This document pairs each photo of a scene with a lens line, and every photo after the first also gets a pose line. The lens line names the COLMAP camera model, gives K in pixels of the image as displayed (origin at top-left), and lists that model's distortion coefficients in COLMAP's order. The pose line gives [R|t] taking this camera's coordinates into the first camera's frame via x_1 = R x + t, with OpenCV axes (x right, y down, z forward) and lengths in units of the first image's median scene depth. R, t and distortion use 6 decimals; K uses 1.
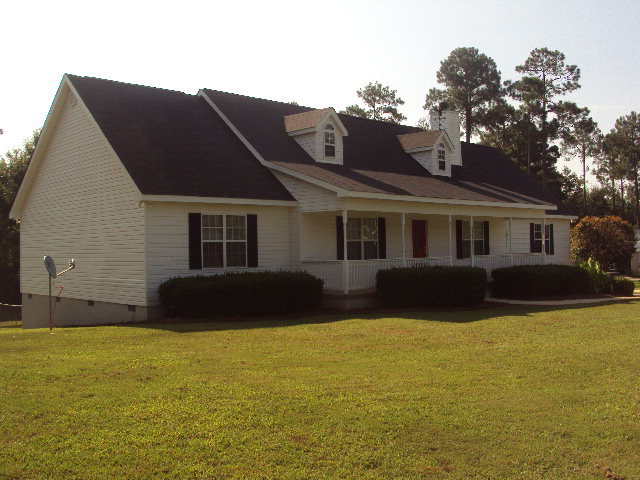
lens RADIAL K [[681.5, 0, 318.1], [0, 681.5, 230.5], [0, 0, 1]] dist [-0.207719, 0.226653]
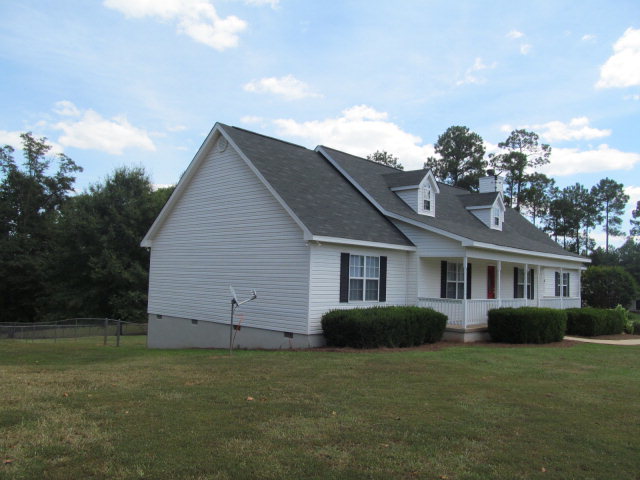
lens RADIAL K [[533.0, 0, 320.0], [0, 533.0, 240.0], [0, 0, 1]] dist [-0.061044, 0.026557]
pose [[0.997314, 0.054116, 0.049366, -0.212919], [-0.051854, 0.997595, -0.045995, -0.003012], [-0.051737, 0.043312, 0.997721, 0.081001]]
